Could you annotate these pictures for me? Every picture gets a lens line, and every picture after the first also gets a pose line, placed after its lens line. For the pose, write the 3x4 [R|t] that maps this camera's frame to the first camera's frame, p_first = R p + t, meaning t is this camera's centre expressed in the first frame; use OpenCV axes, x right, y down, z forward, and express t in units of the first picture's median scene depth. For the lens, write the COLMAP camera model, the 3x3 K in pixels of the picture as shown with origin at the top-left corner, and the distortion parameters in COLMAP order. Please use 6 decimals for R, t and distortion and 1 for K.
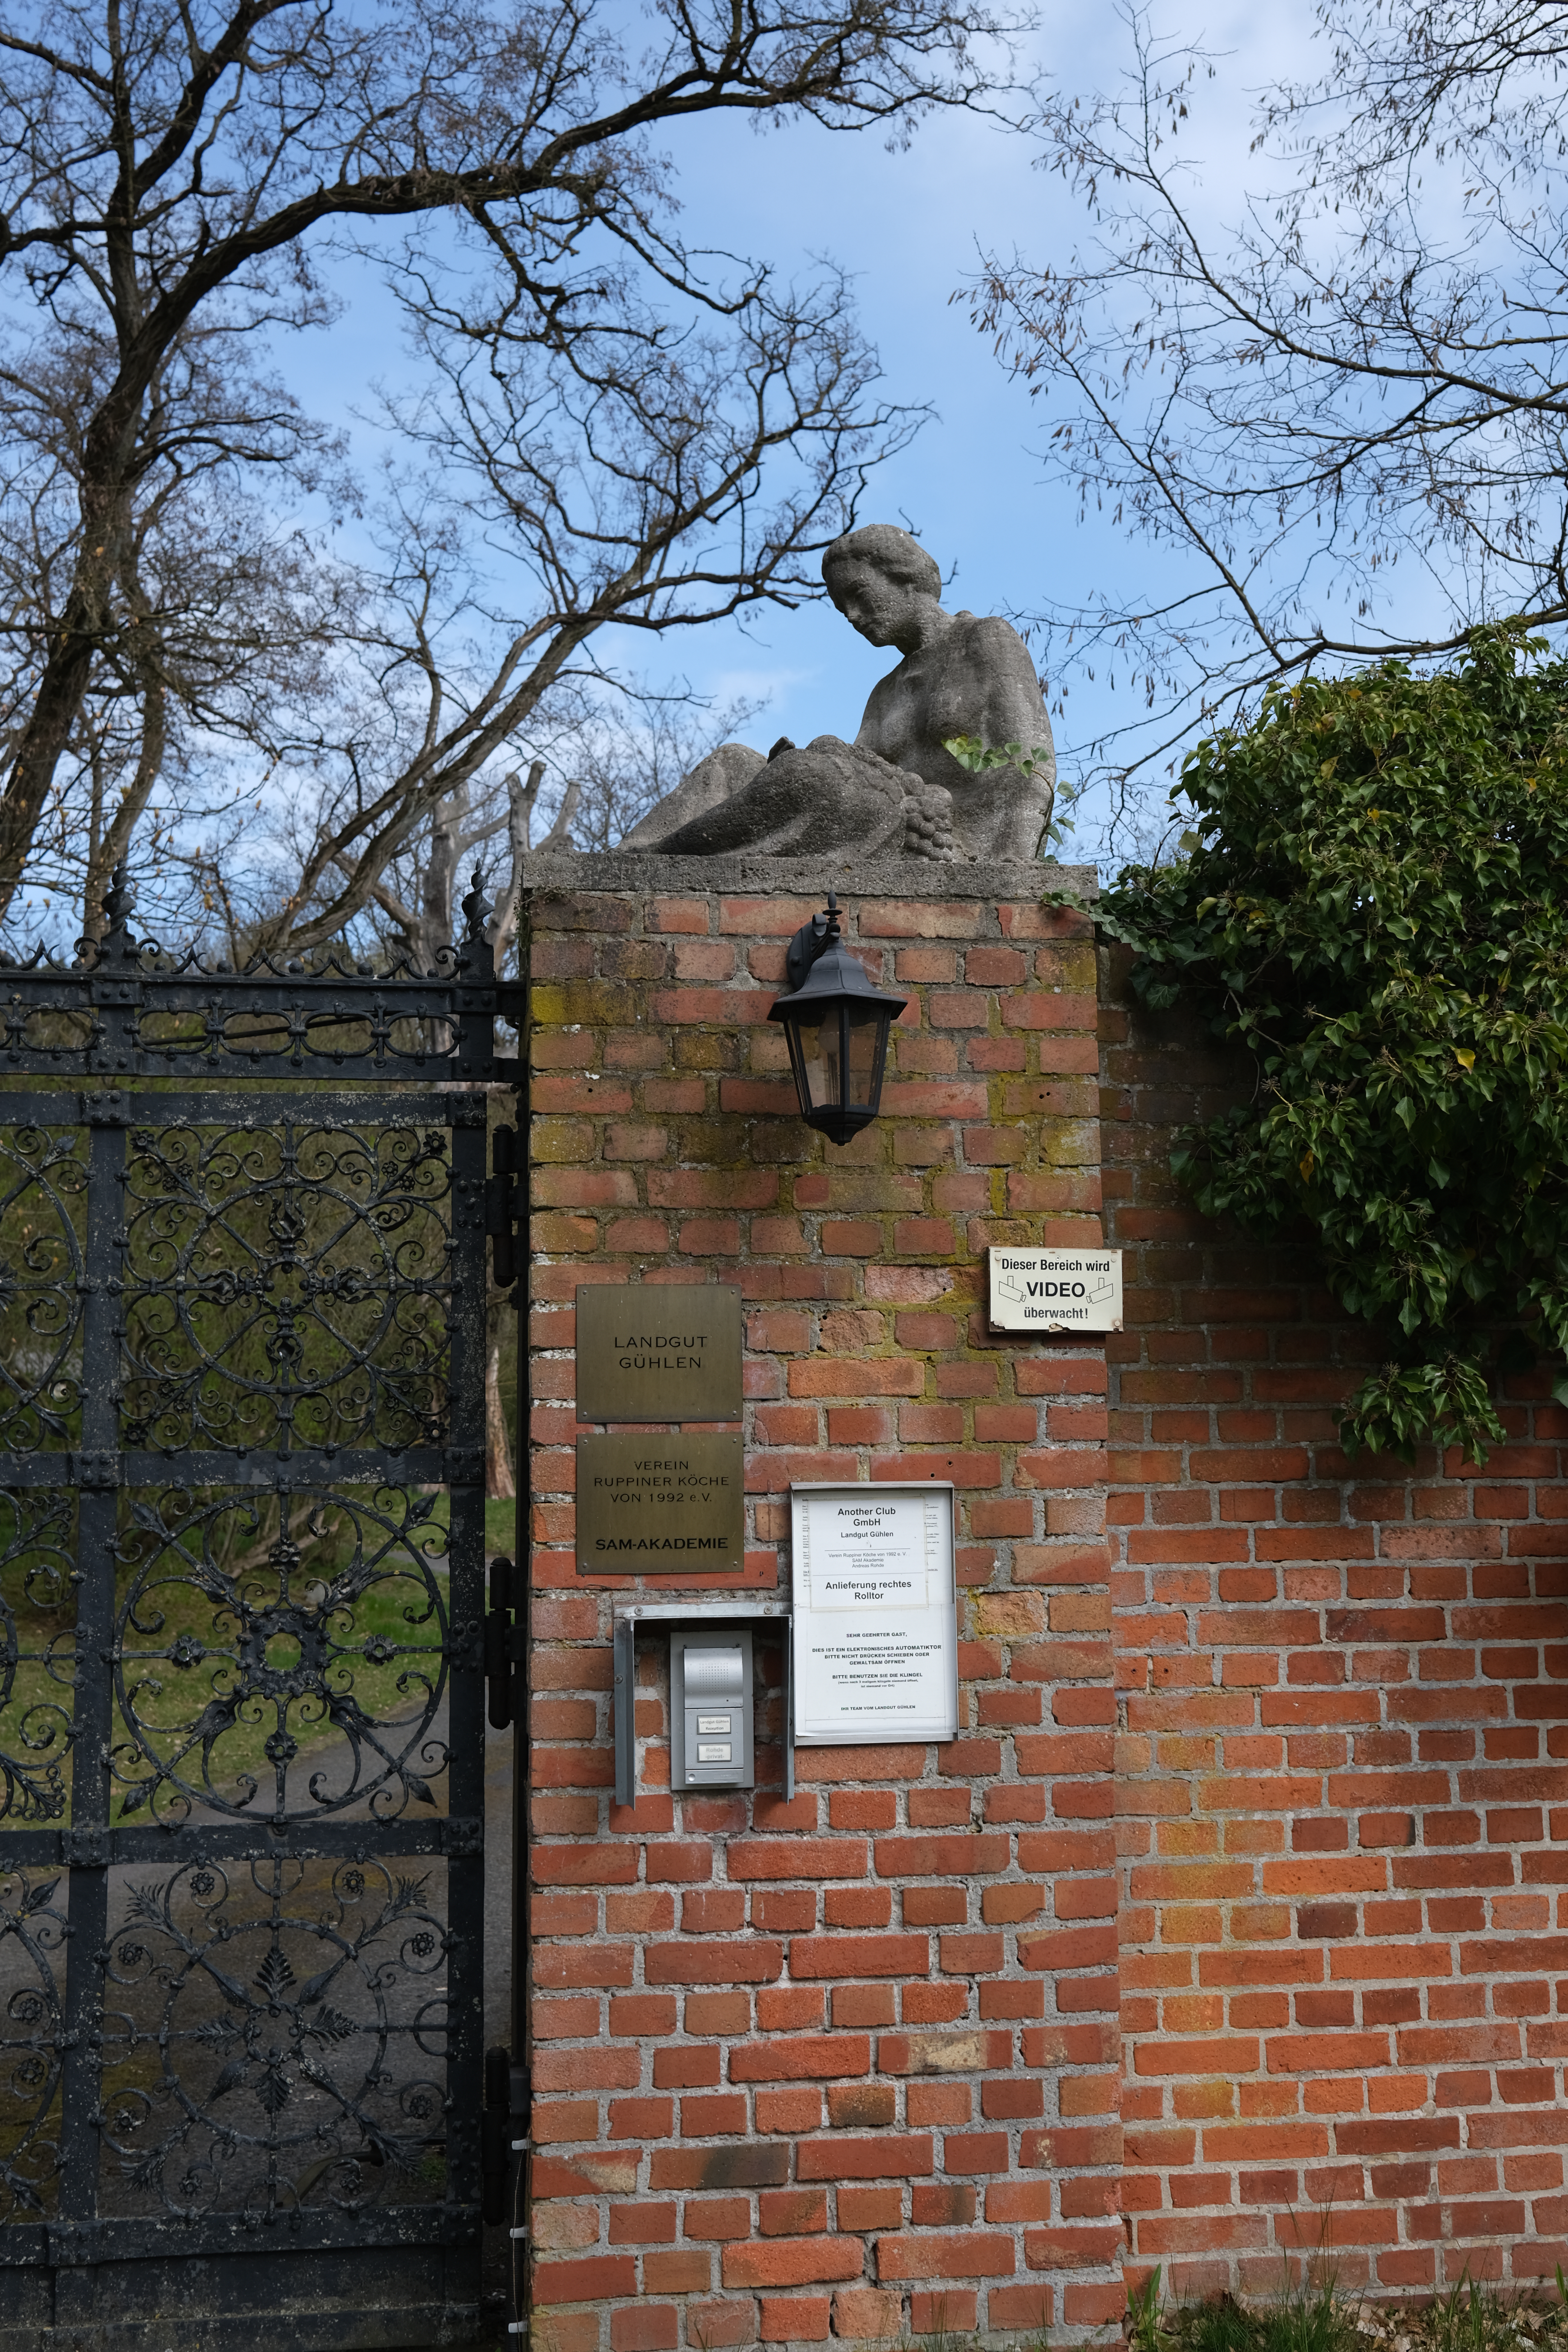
lens RADIAL K [[2378.9, 0, 788.3], [0, 2378.9, 1198.4], [0, 0, 1]] dist [-0.042609, 0.135125]
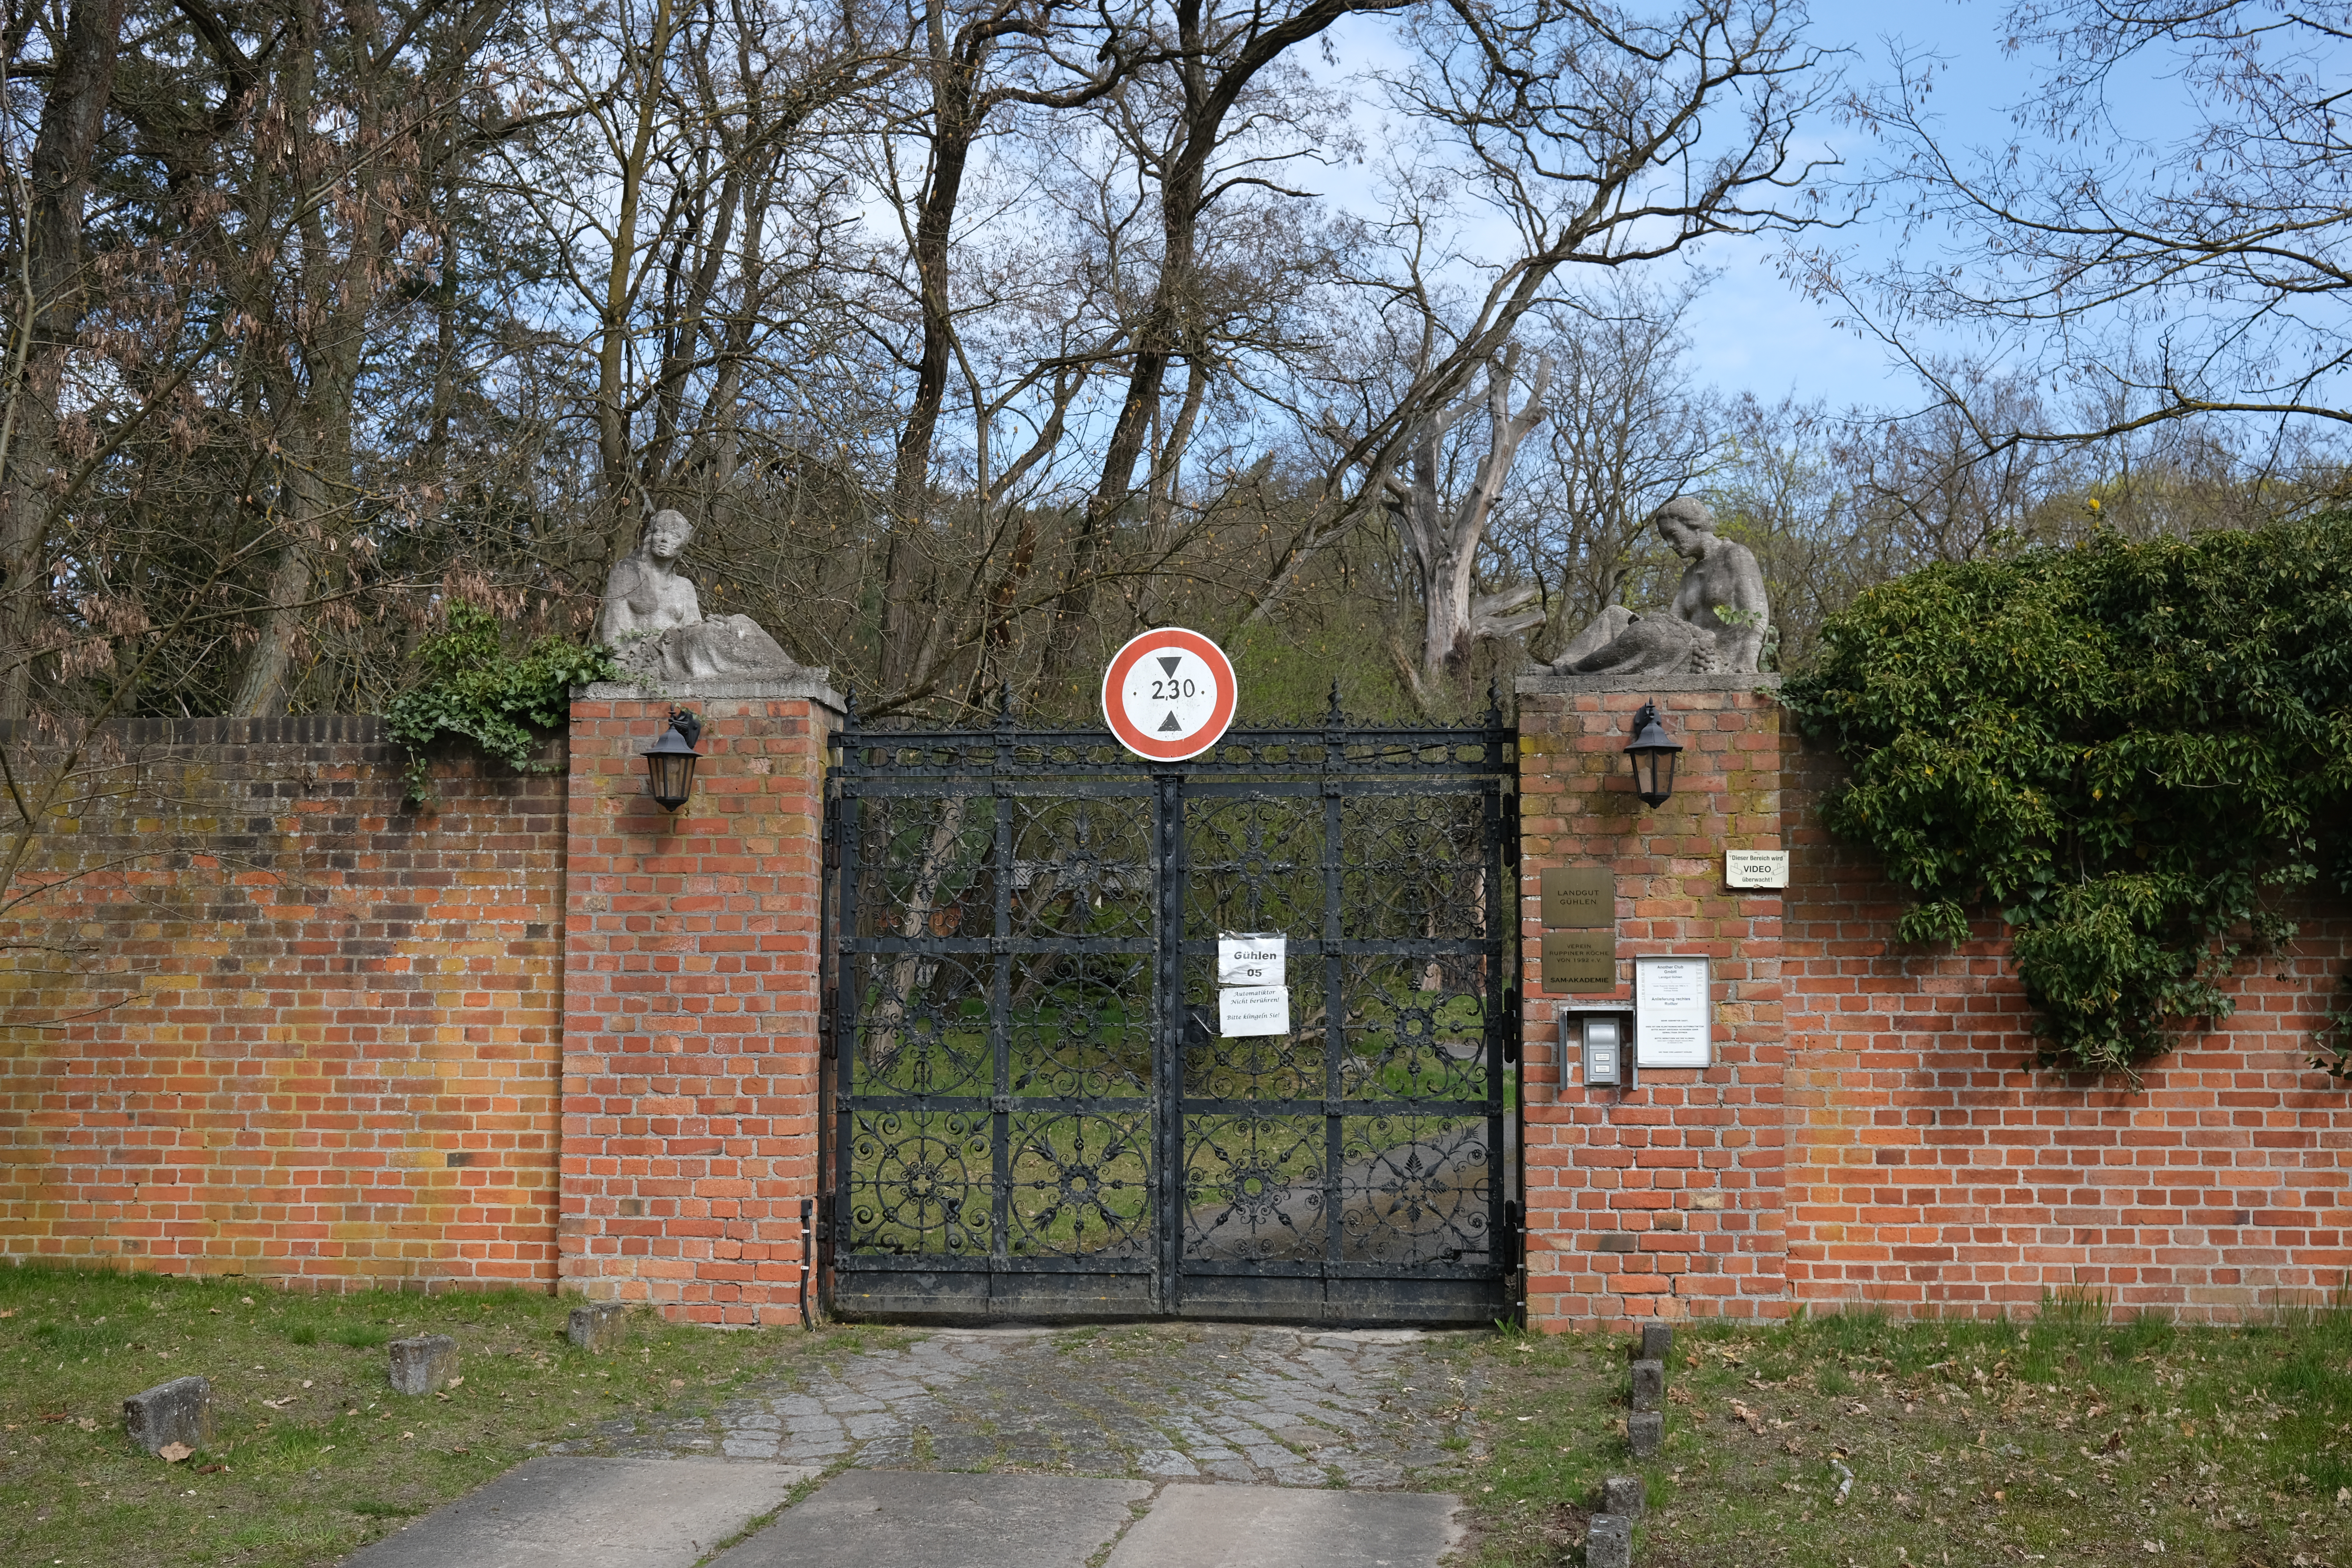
lens RADIAL K [[2378.9, 0, 1168.8], [0, 2378.9, 808.6], [0, 0, 1]] dist [-0.042609, 0.135125]
pose [[0.968479, -0.008501, -0.248950, 0.131338], [0.019213, 0.998990, 0.040630, -0.118066], [0.248353, -0.044133, 0.967664, -1.276101]]
